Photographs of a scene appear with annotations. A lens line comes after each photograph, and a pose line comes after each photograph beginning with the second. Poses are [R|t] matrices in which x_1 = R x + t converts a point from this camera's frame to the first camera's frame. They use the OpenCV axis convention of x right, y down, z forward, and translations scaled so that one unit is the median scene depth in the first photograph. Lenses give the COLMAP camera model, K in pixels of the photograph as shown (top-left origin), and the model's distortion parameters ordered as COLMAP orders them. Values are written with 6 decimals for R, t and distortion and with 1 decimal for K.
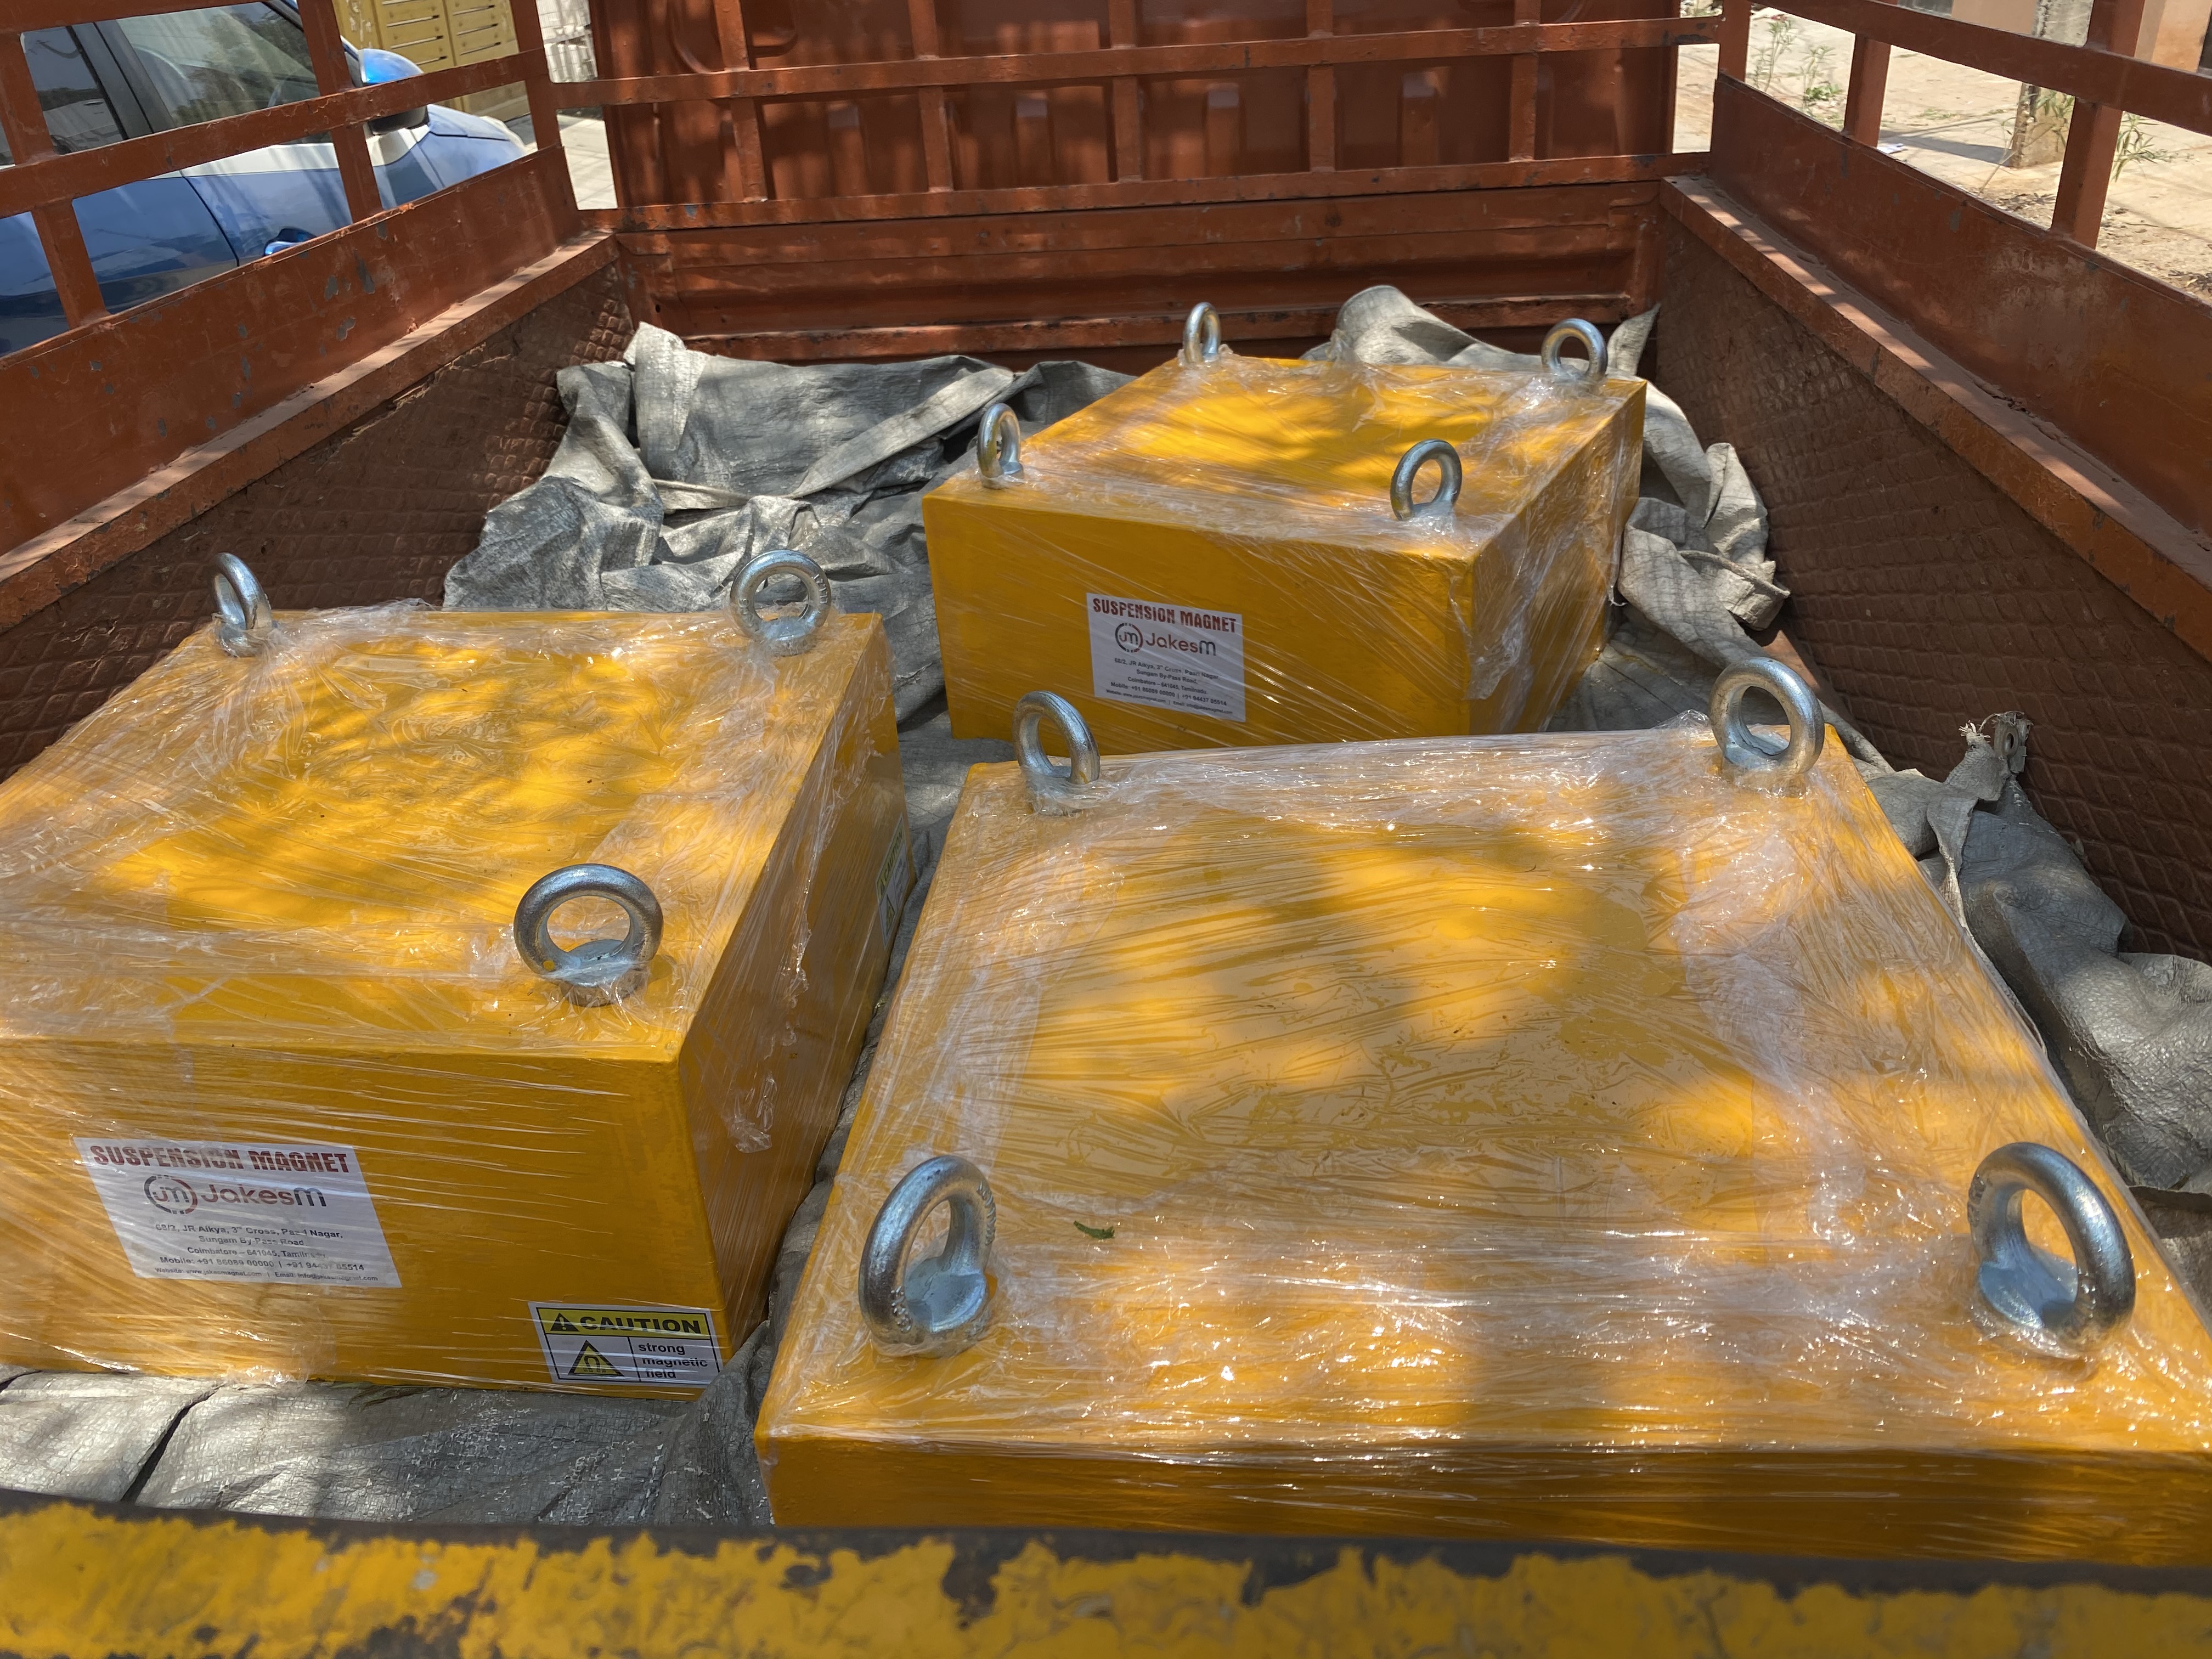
lens RADIAL K [[1676.9, 0, 1101.1], [0, 1676.9, 814.7], [0, 0, 1]] dist [0.001992, 0.001369]
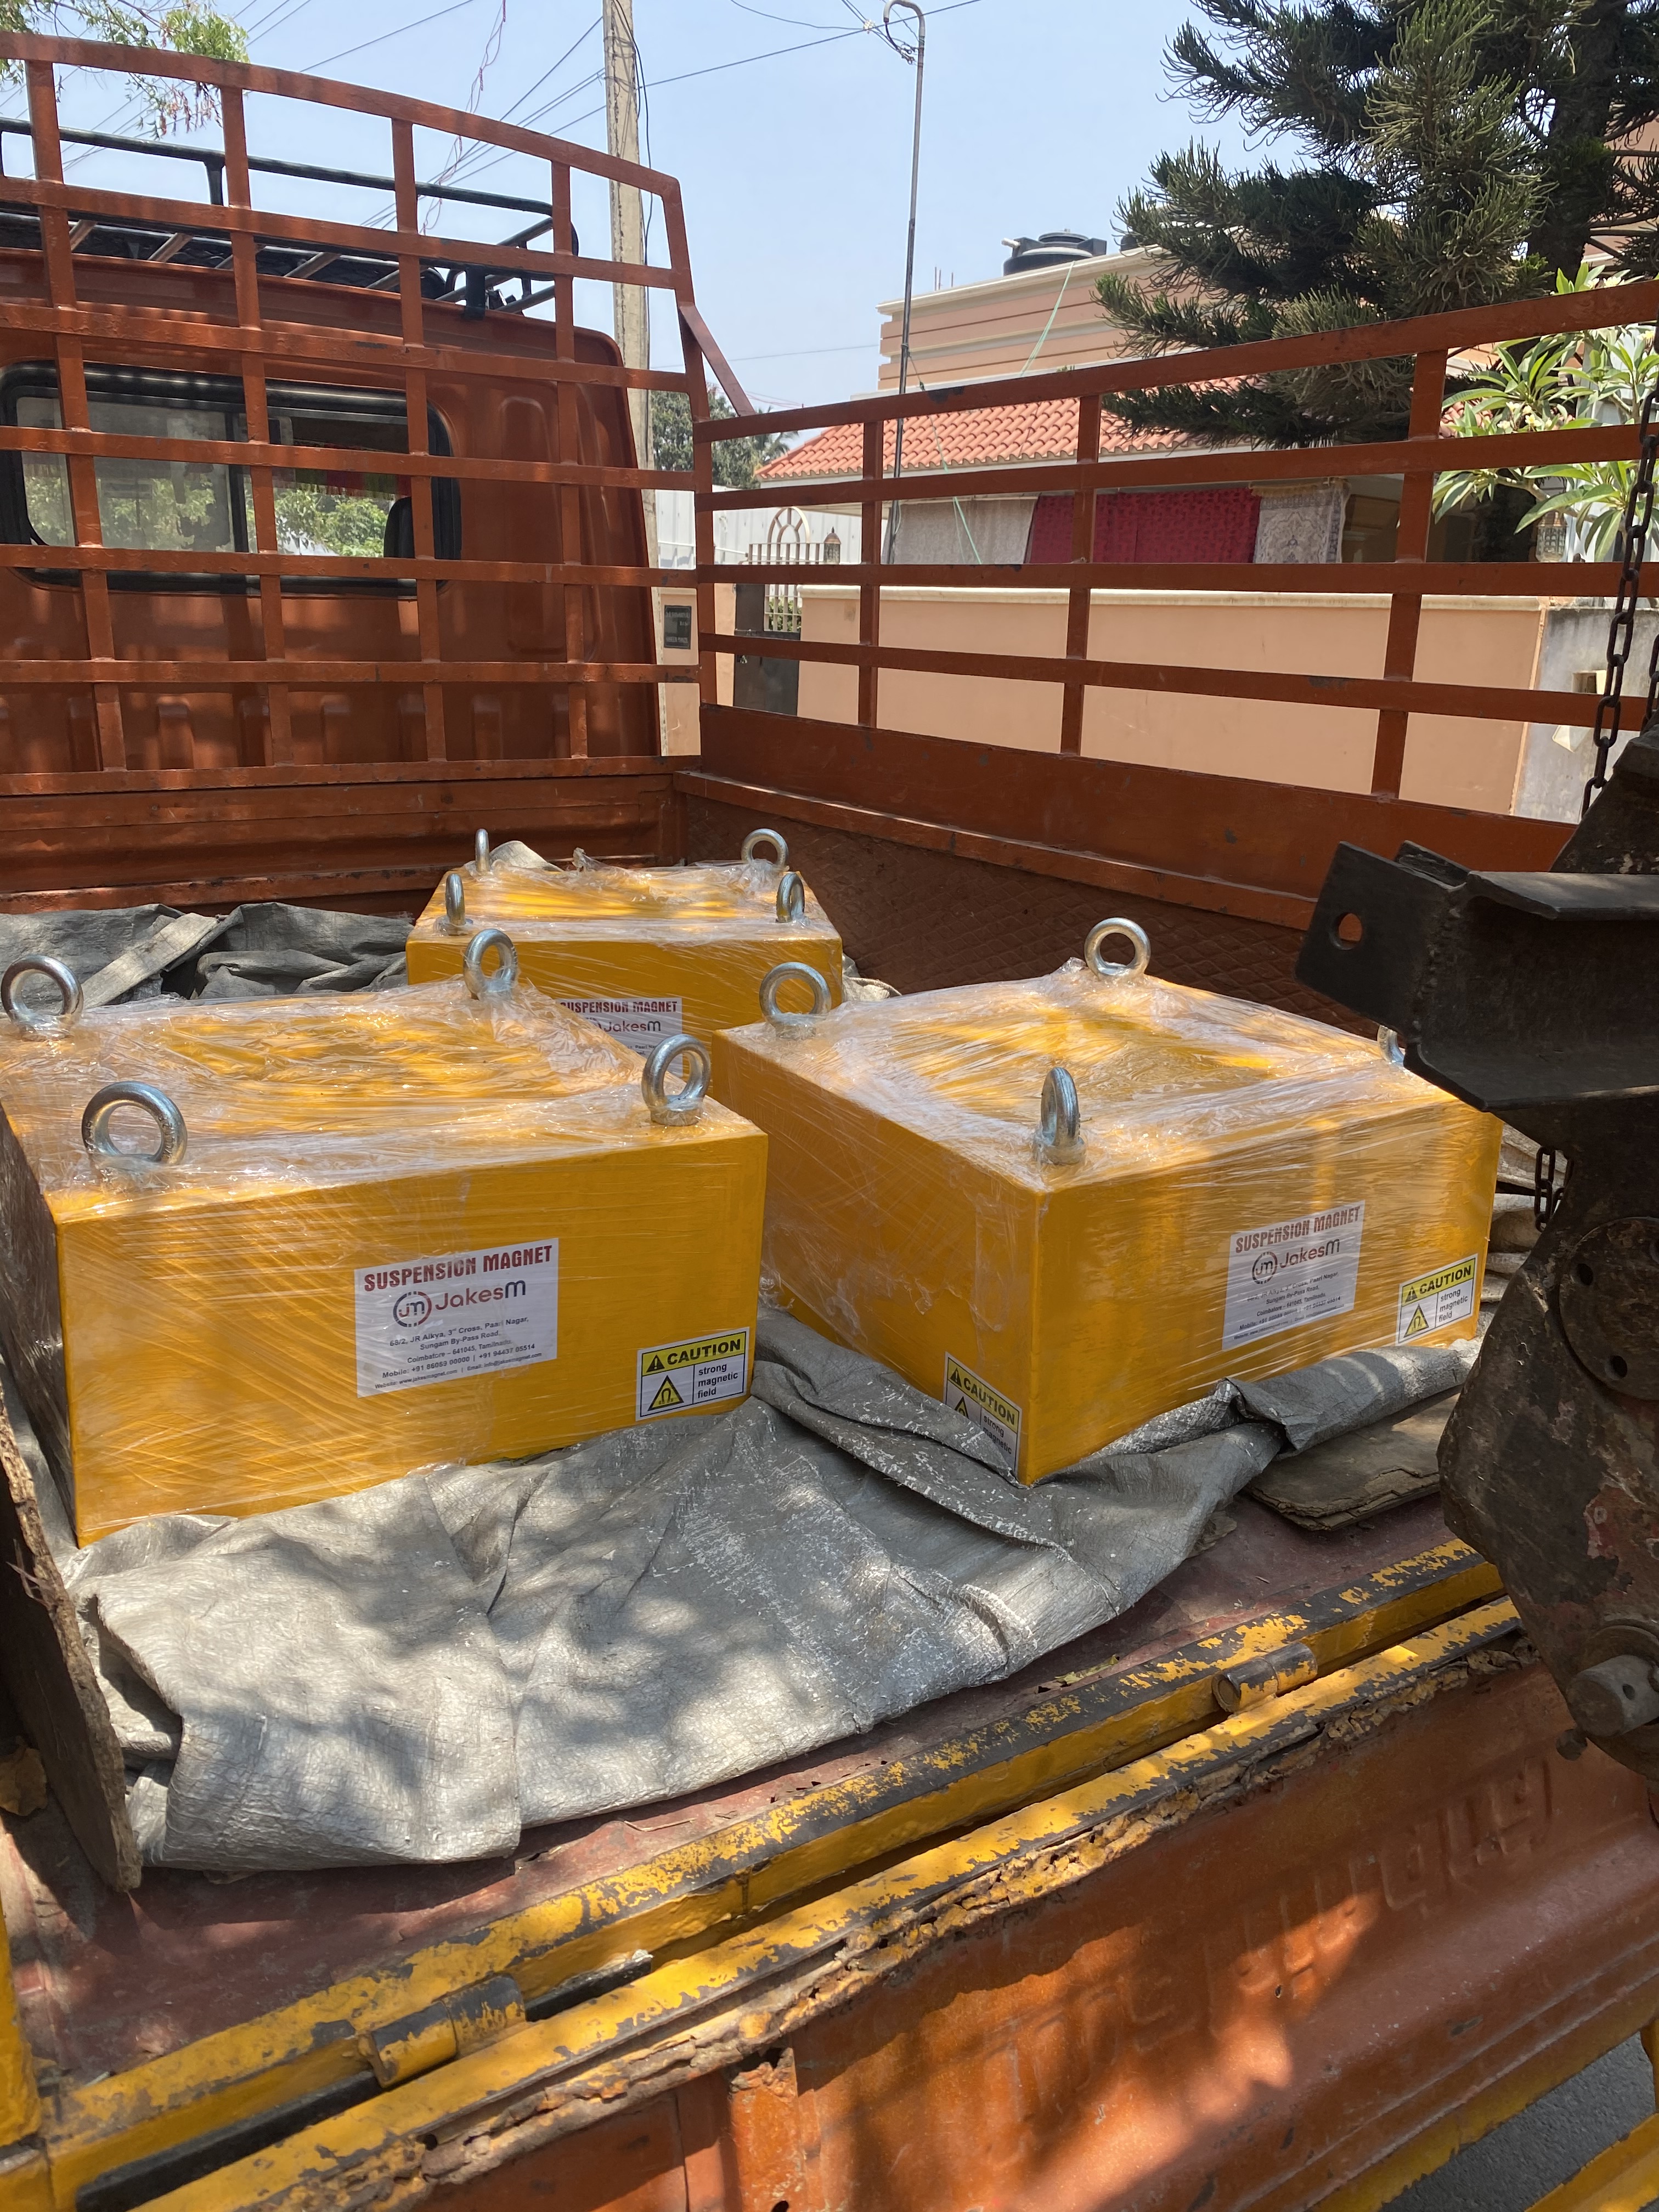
lens RADIAL K [[1676.9, 0, 839.1], [0, 1676.9, 1147.9], [0, 0, 1]] dist [0.001992, 0.001369]
pose [[0.796815, -0.105039, 0.595024, -0.482445], [0.222791, 0.966461, -0.127738, 0.157184], [-0.561650, 0.234349, 0.793492, -0.145515]]
